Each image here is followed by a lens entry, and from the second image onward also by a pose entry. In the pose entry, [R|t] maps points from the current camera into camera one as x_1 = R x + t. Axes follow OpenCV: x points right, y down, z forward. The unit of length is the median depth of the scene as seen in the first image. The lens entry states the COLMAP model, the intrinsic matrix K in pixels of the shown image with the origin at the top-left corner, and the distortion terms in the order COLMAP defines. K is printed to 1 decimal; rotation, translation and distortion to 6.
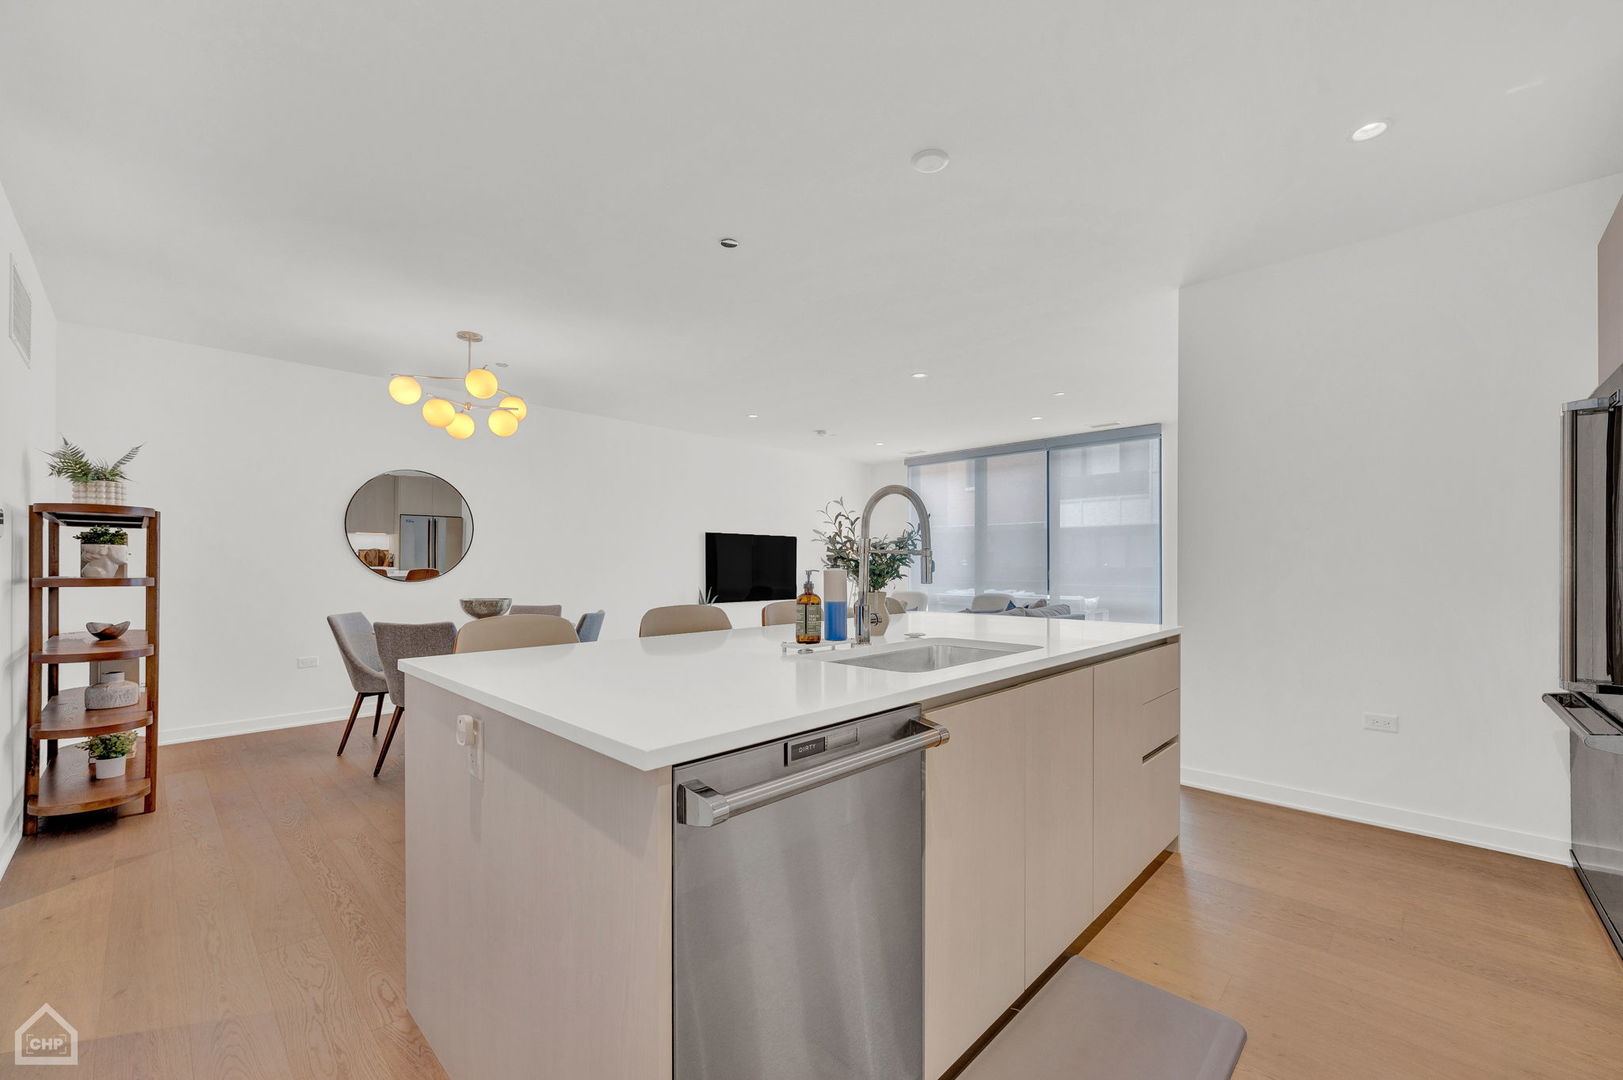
lens RADIAL K [[646.9, 0, 825.9], [0, 646.9, 564.8], [0, 0, 1]] dist [0.001618, -0.000555]
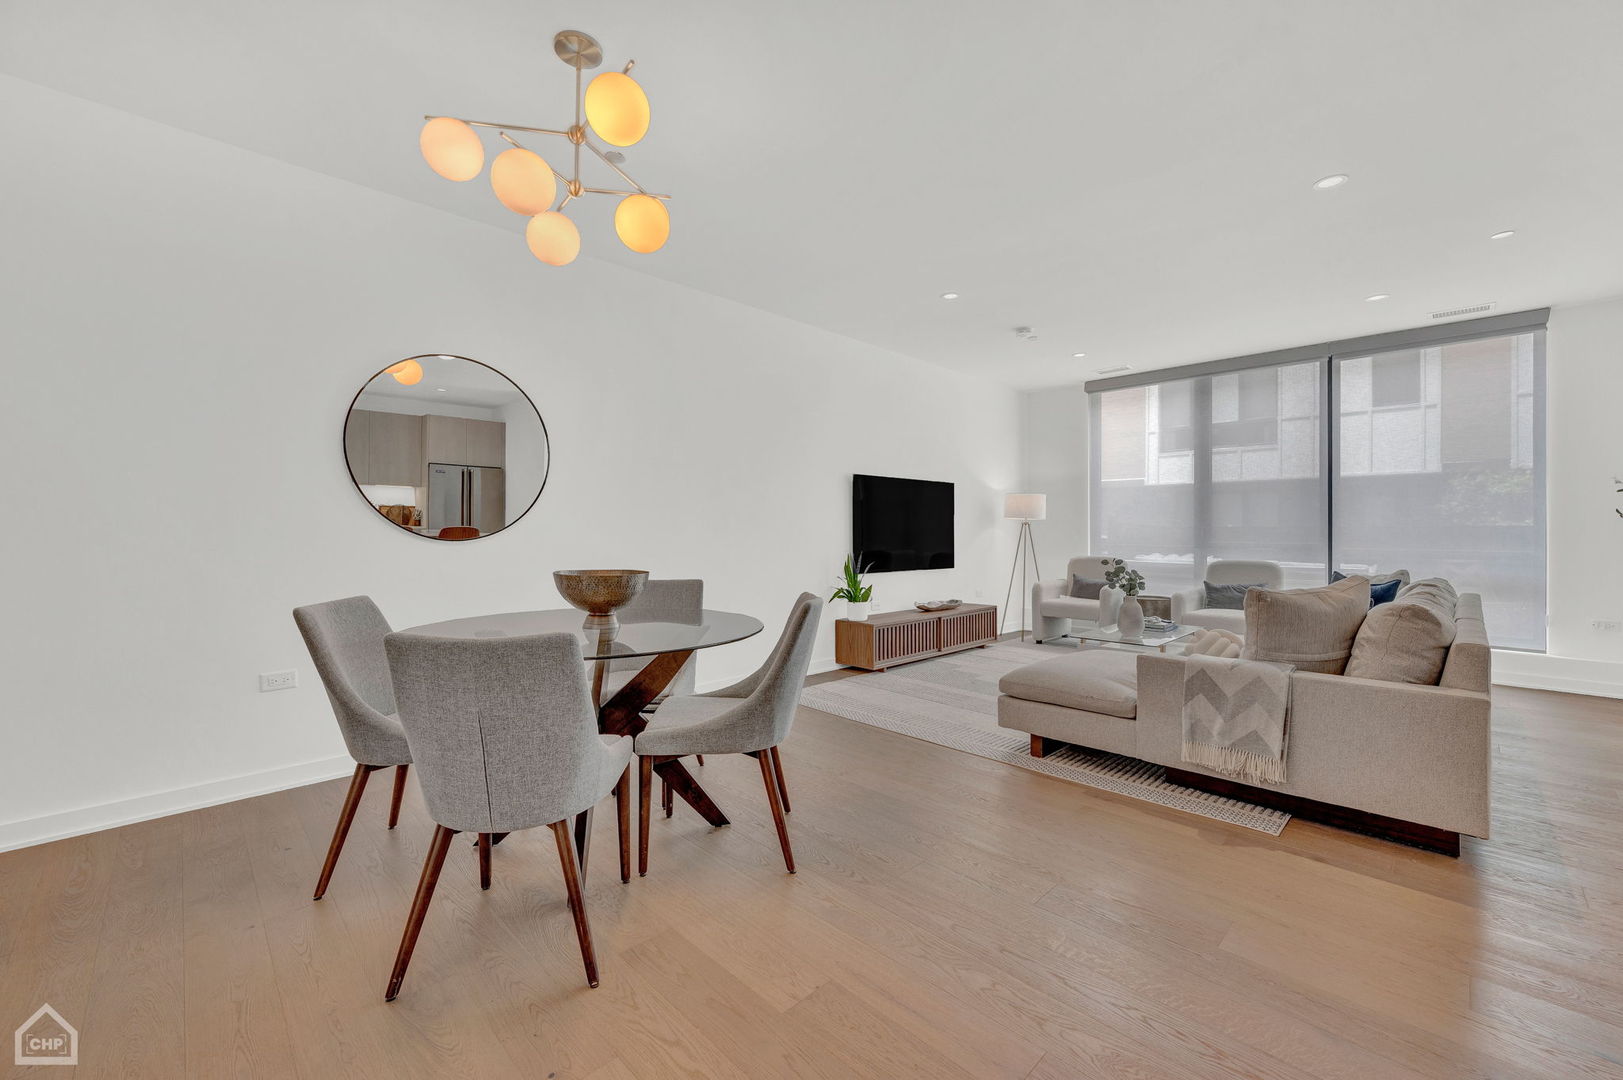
lens RADIAL K [[646.9, 0, 825.3], [0, 646.9, 527.6], [0, 0, 1]] dist [0.001618, -0.000555]
pose [[0.999613, 0.002087, -0.027735, -0.196260], [-0.002167, 0.999994, -0.002853, 0.011033], [0.027728, 0.002912, 0.999611, 0.287077]]
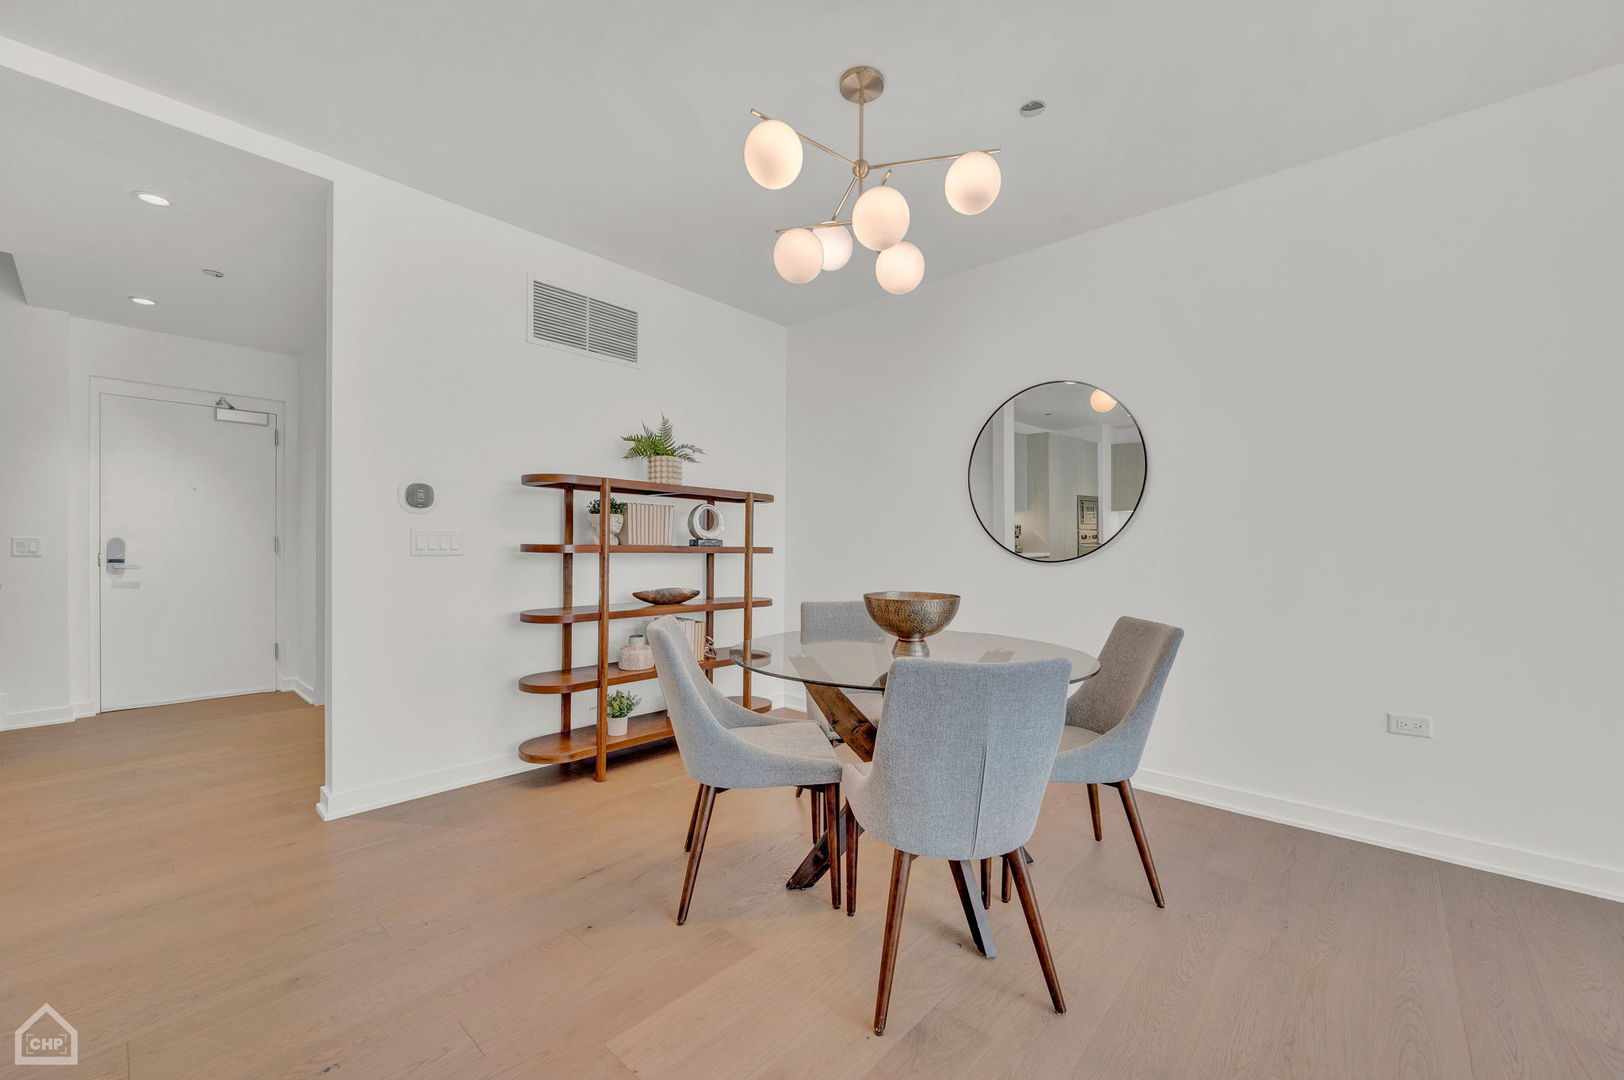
lens RADIAL K [[647.3, 0, 778.0], [0, 647.3, 555.2], [0, 0, 1]] dist [0.001618, -0.000555]
pose [[0.019842, -0.000125, -0.999803, -0.016697], [-0.008946, 0.999960, -0.000303, 0.013742], [0.999763, 0.008950, 0.019840, 0.538062]]
